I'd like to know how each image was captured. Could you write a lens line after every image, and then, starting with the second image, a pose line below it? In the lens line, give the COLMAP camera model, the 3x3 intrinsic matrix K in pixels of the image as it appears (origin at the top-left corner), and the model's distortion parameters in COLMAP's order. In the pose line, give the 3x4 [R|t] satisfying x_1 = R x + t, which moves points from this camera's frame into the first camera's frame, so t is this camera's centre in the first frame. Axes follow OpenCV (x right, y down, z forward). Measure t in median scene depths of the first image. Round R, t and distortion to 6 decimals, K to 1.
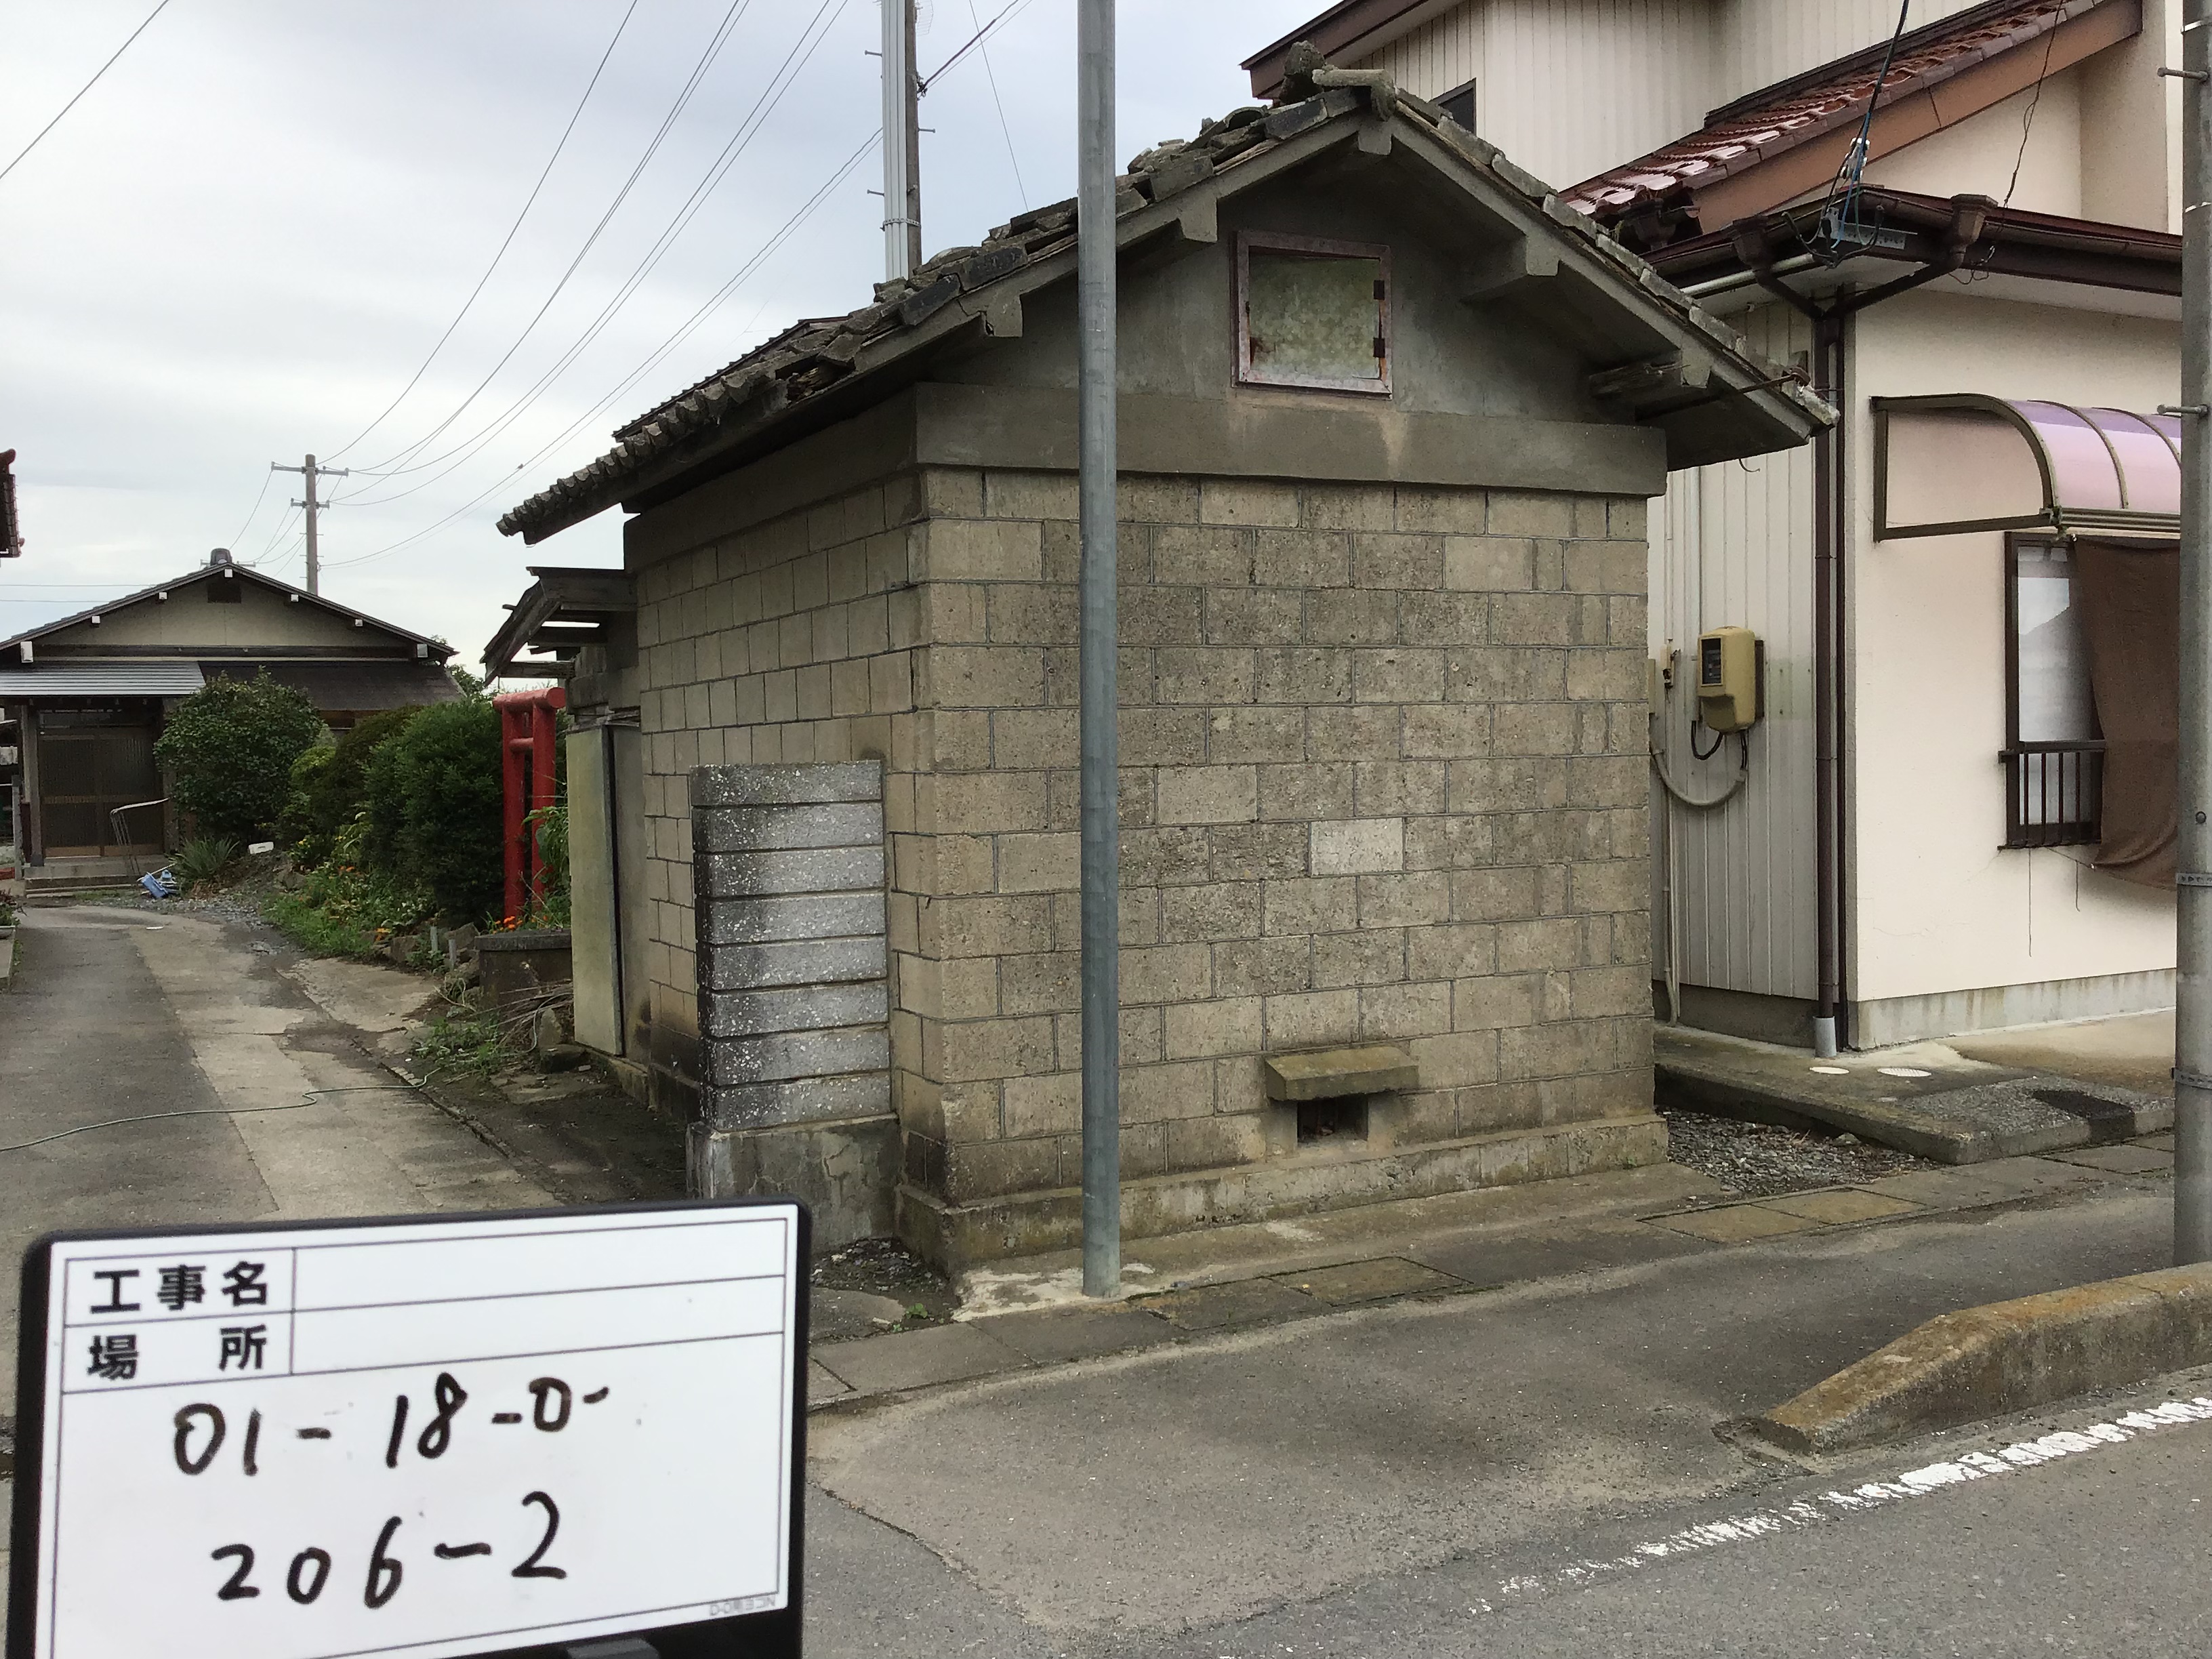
lens RADIAL K [[1983.9, 0, 1106.0], [0, 1983.9, 829.5], [0, 0, 1]] dist [0.046829, 0.005847]
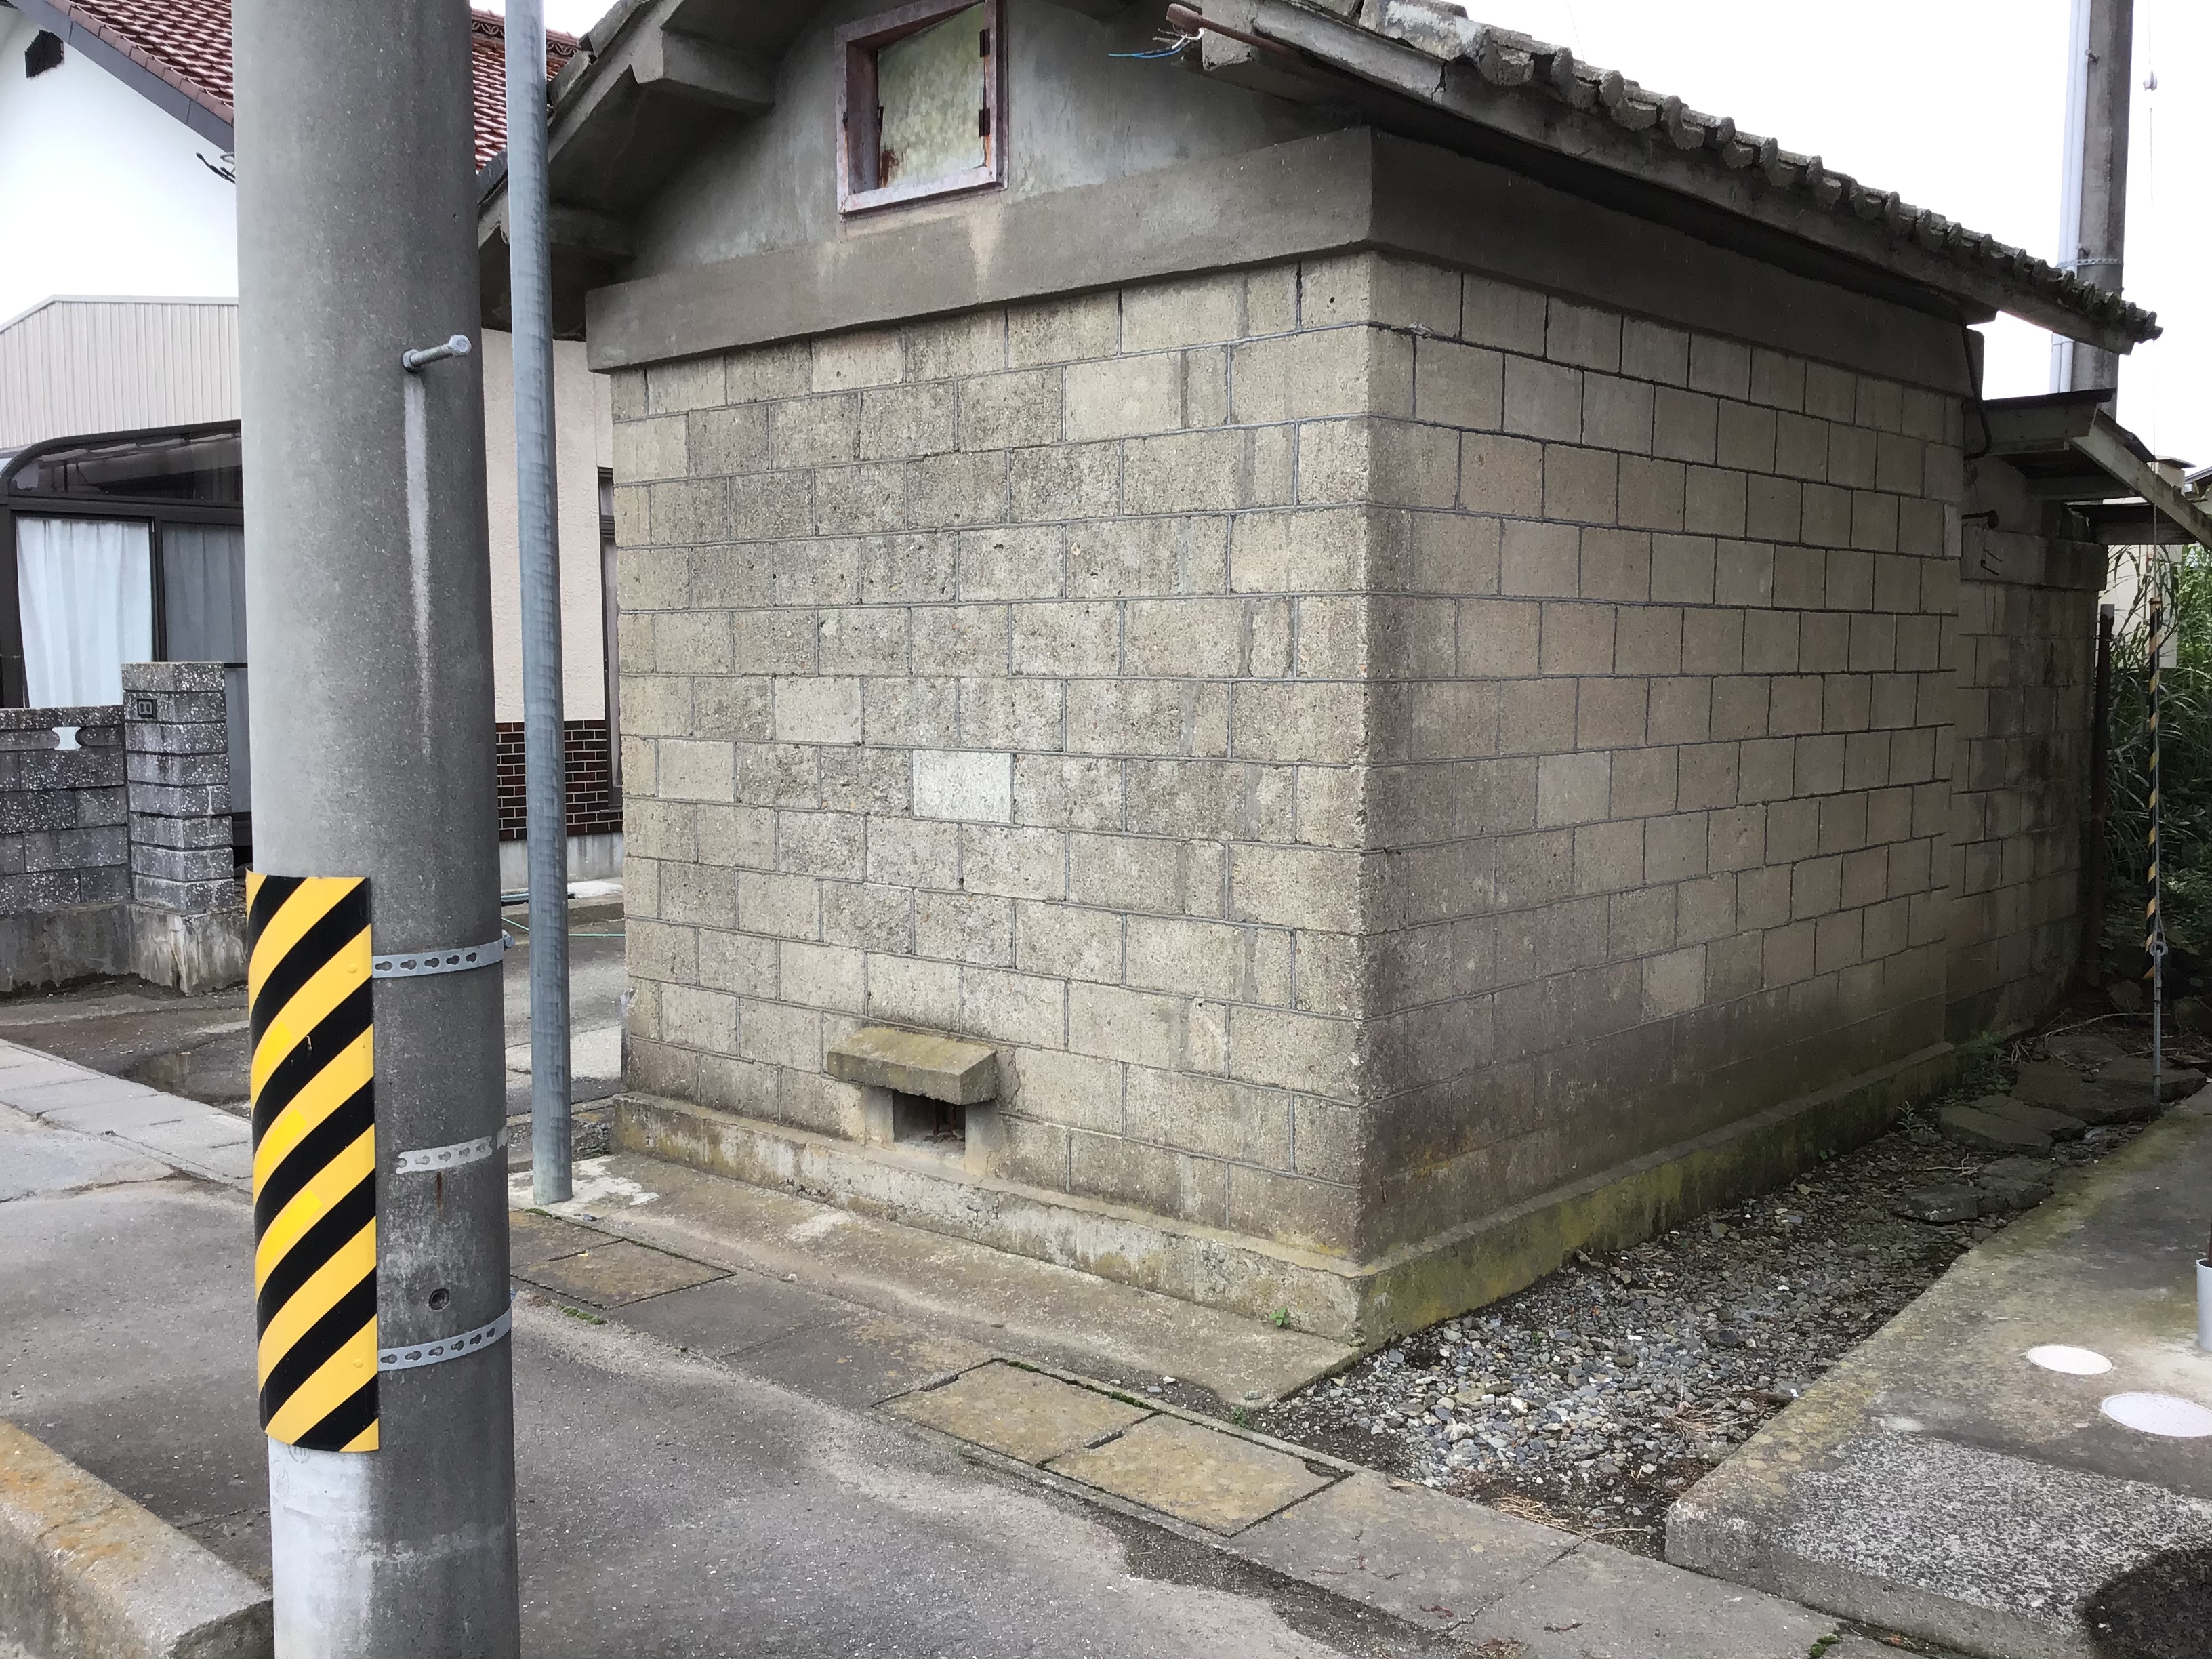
lens RADIAL K [[2025.2, 0, 1106.0], [0, 2025.2, 829.5], [0, 0, 1]] dist [0.063726, 0.012380]
pose [[0.367077, 0.104084, -0.924349, 0.880392], [-0.036355, 0.994566, 0.097554, -0.053921], [0.929480, -0.002205, 0.368867, 0.751481]]
